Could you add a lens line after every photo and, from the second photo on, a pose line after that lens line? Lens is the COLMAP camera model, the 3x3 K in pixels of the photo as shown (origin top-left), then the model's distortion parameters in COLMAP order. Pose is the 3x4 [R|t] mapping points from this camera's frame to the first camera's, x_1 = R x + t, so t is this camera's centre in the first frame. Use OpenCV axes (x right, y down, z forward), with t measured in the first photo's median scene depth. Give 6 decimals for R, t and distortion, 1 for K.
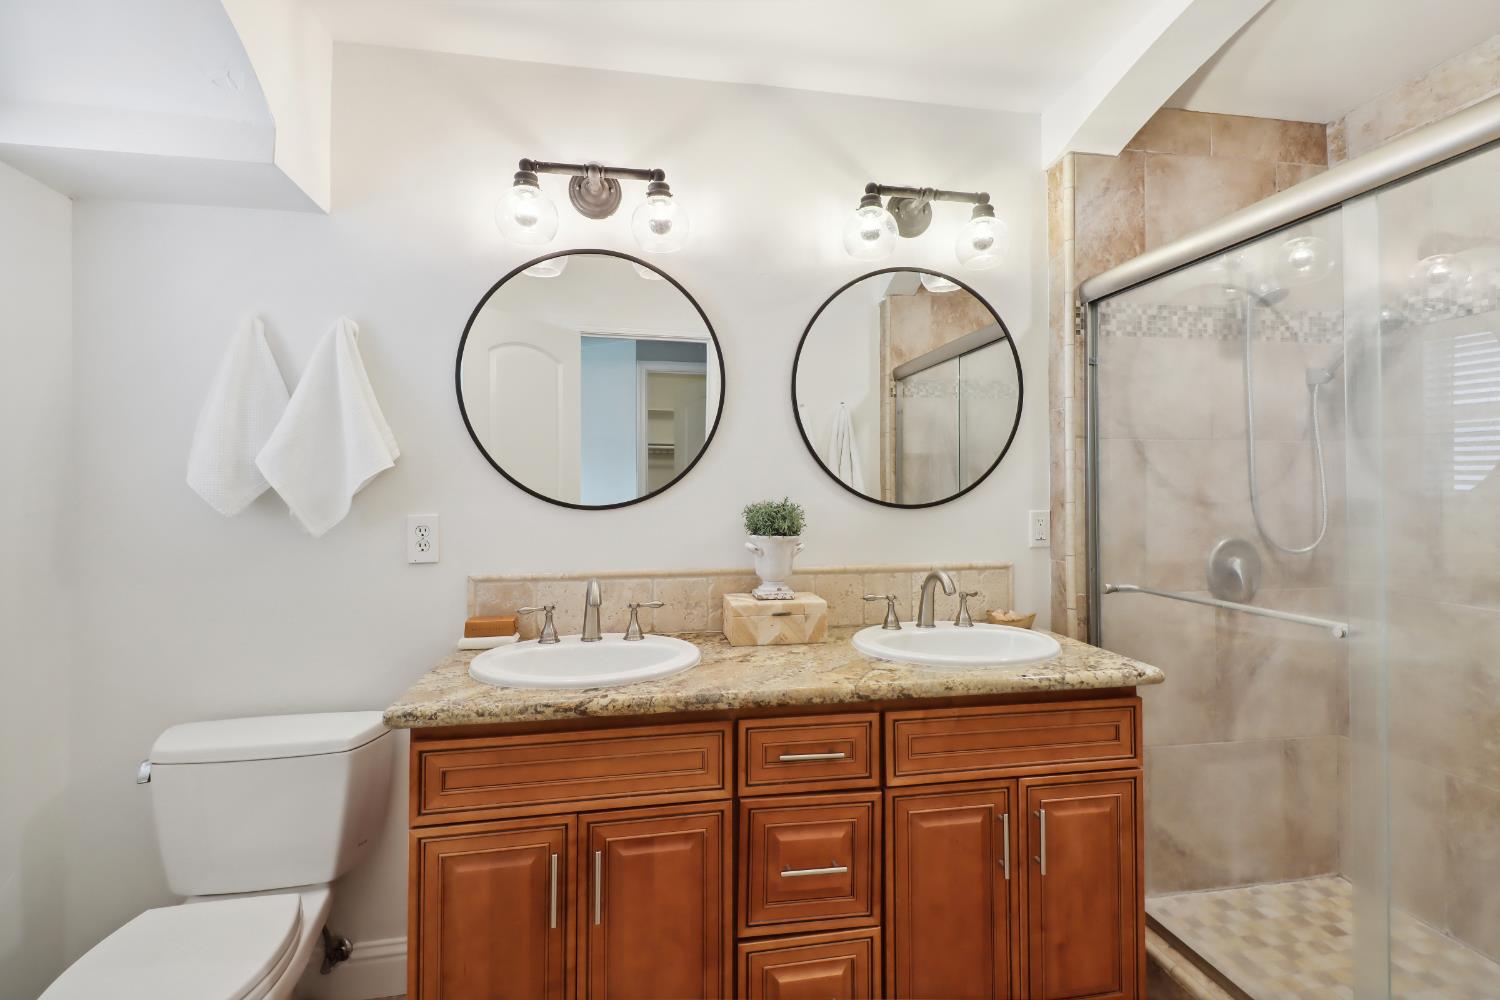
lens RADIAL K [[694.6, 0, 758.4], [0, 694.6, 497.4], [0, 0, 1]] dist [0.005198, -0.005306]
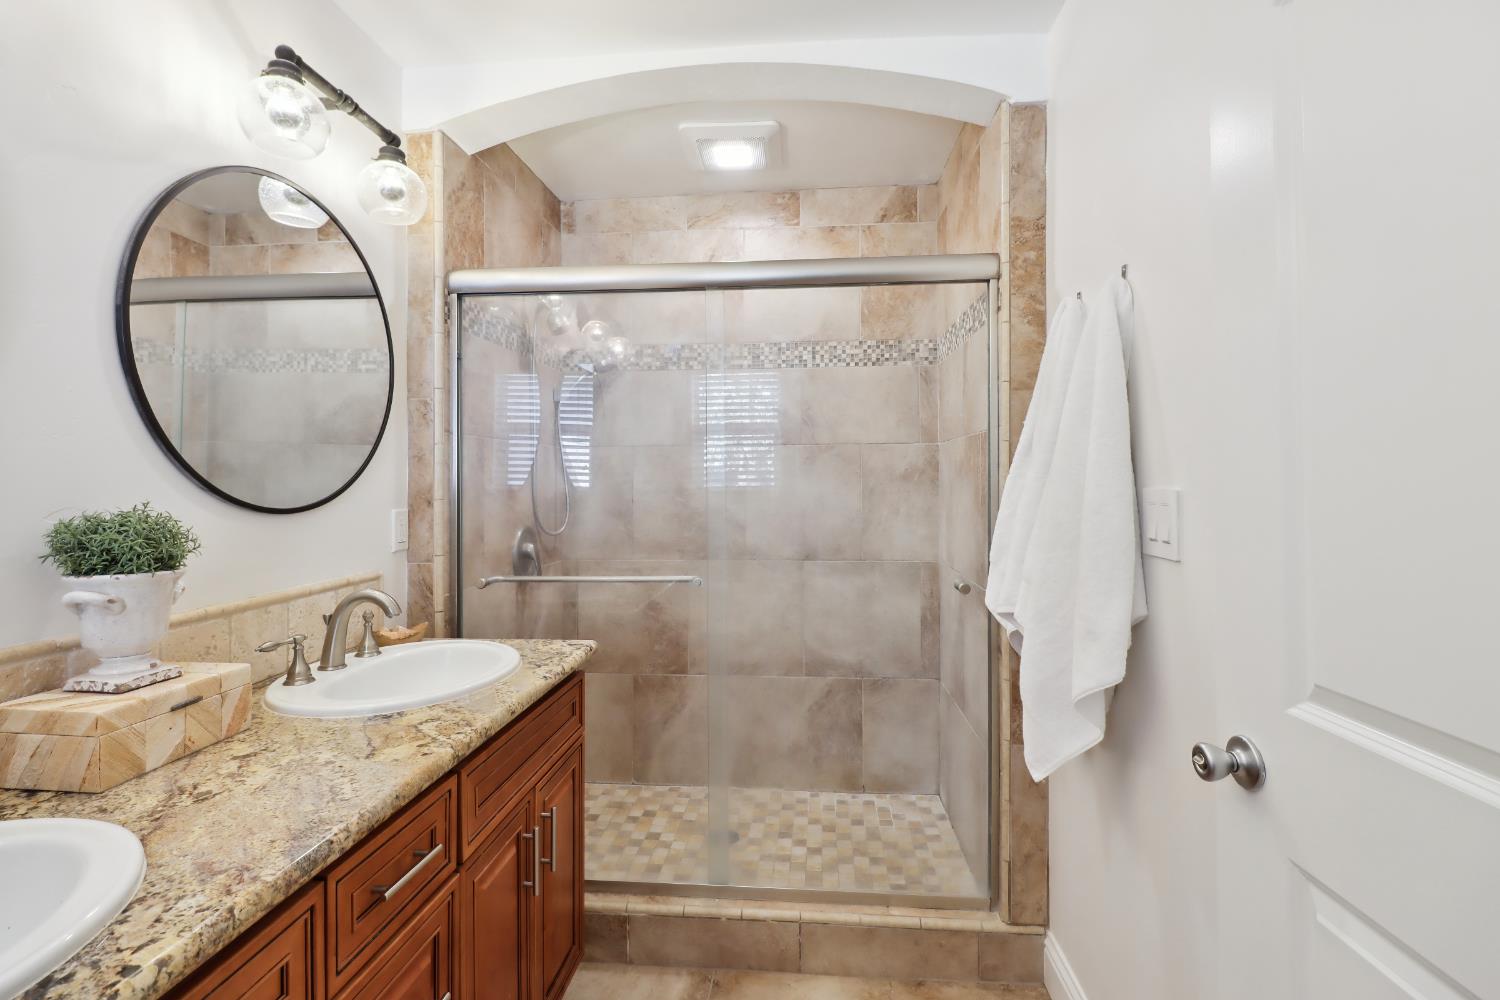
lens RADIAL K [[694.6, 0, 756.9], [0, 694.6, 488.5], [0, 0, 1]] dist [0.005198, -0.005306]
pose [[0.250780, -0.010577, 0.967986, -0.378800], [0.018527, 0.999810, 0.006125, -0.005675], [-0.967867, 0.016398, 0.250928, 0.364519]]
